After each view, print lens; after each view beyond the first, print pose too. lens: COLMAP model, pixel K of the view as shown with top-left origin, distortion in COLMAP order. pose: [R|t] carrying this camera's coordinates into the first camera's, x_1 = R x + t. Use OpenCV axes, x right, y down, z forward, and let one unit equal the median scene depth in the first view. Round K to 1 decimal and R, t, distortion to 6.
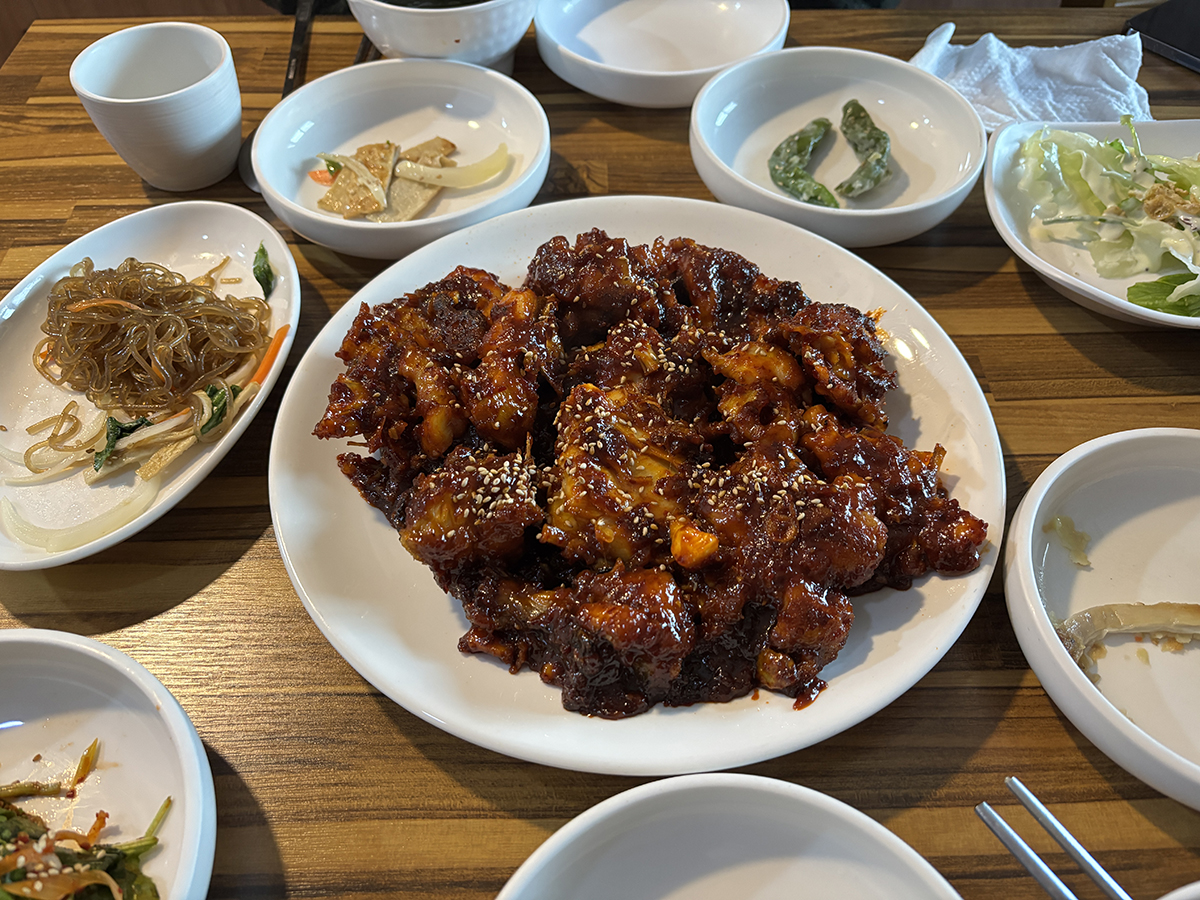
lens RADIAL K [[920.3, 0, 601.2], [0, 920.3, 450.5], [0, 0, 1]] dist [0.024776, -0.015109]
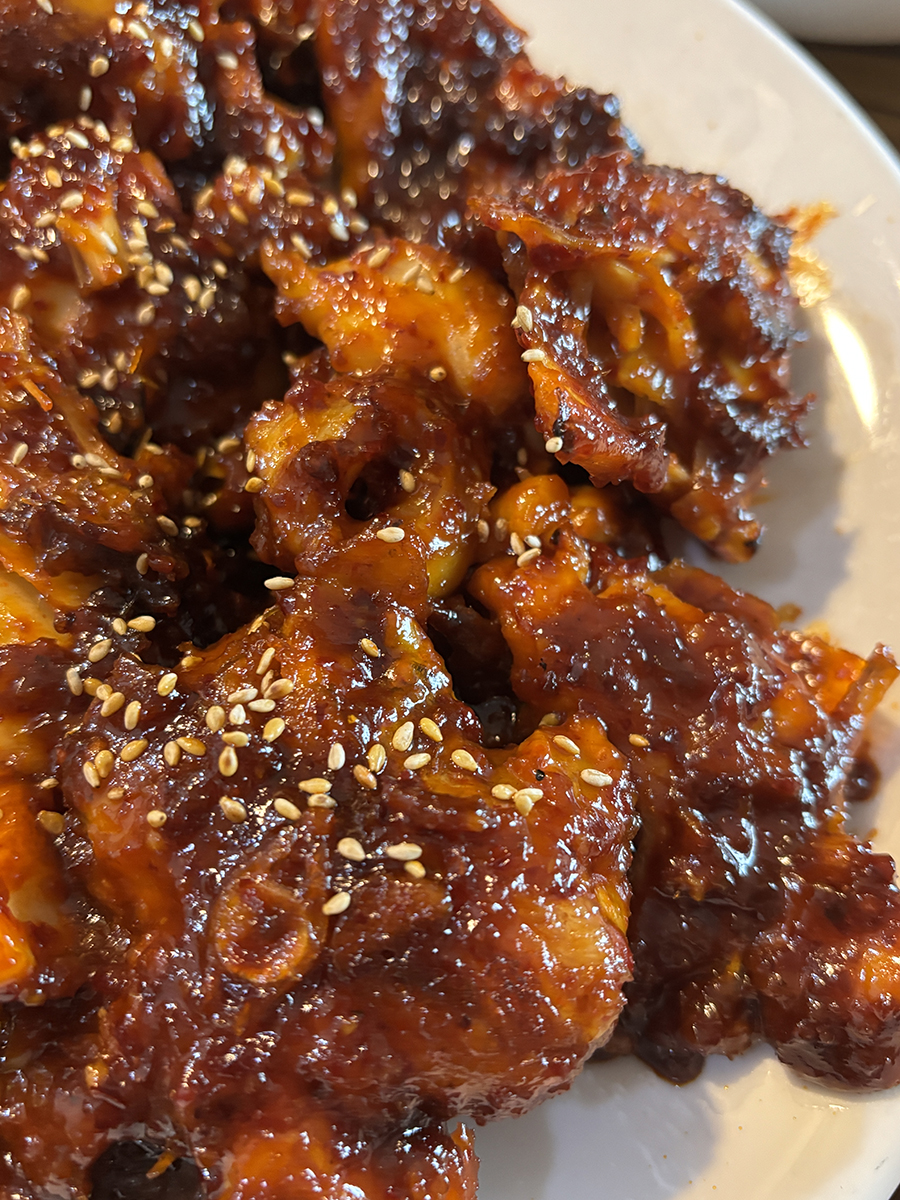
lens RADIAL K [[1235.8, 0, 452.7], [0, 1235.8, 597.1], [0, 0, 1]] dist [-0.019552, 0.000000]
pose [[0.988233, 0.152628, 0.010022, 0.206398], [-0.151537, 0.968047, 0.199803, -0.090455], [0.020793, -0.198971, 0.979785, 0.569137]]
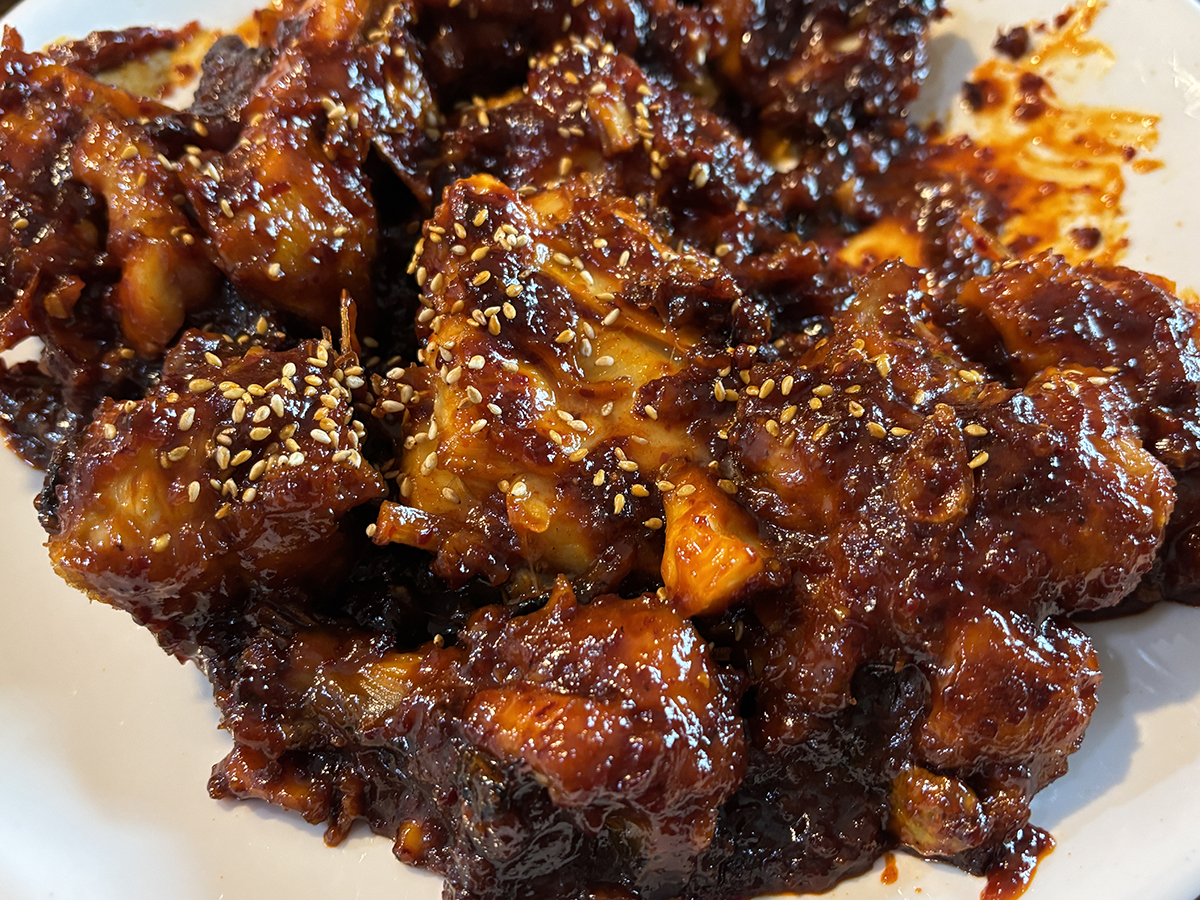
lens RADIAL K [[1260.1, 0, 621.3], [0, 1260.1, 441.1], [0, 0, 1]] dist [0.001880, 0.000000]
pose [[0.998529, -0.051348, 0.017392, 0.036996], [0.049143, 0.992765, 0.109556, -0.008354], [-0.022891, -0.108541, 0.993828, 0.374546]]
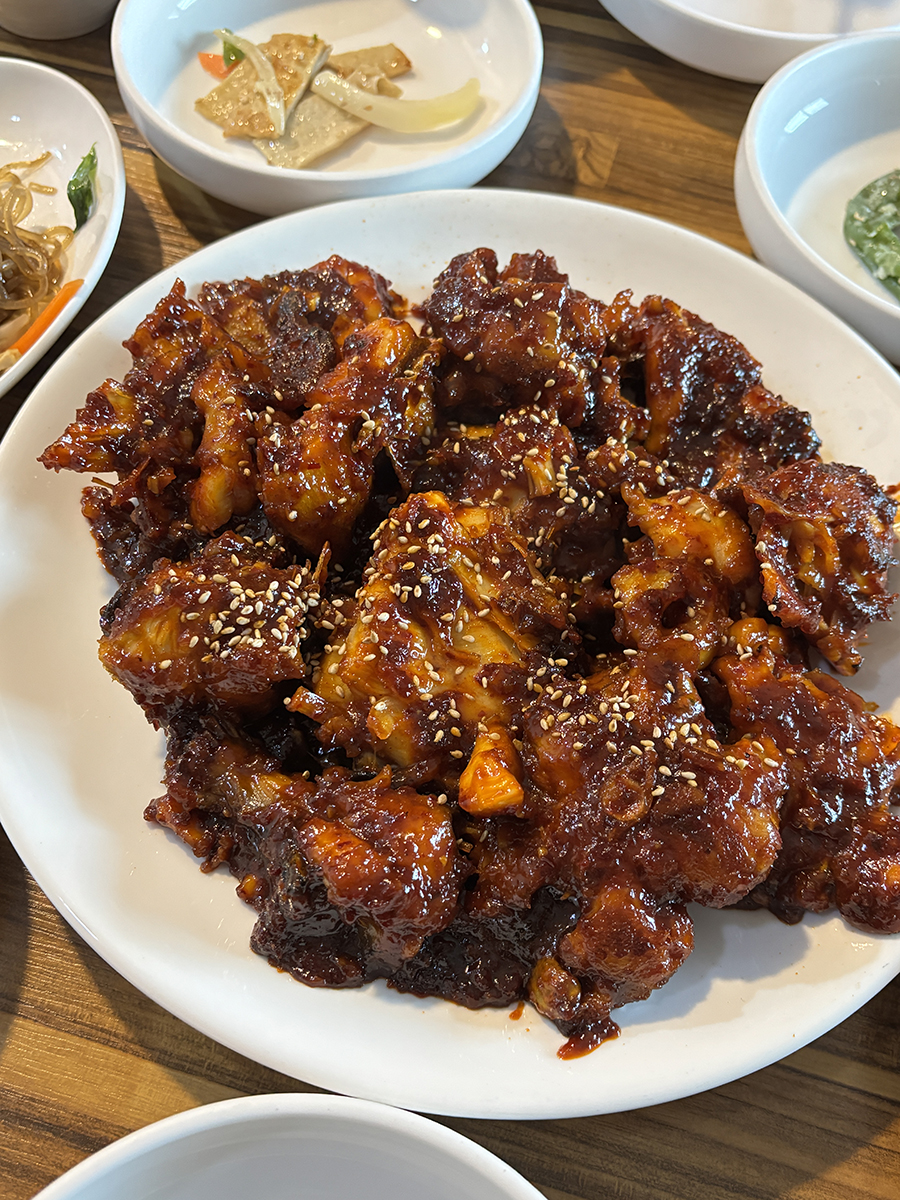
lens RADIAL K [[1148.0, 0, 451.7], [0, 1148.0, 611.4], [0, 0, 1]] dist [0.024540, 0.000000]
pose [[0.954256, 0.284291, -0.092591, 0.100709], [-0.267919, 0.950520, 0.157263, -0.126707], [0.132718, -0.125263, 0.983207, 0.156553]]
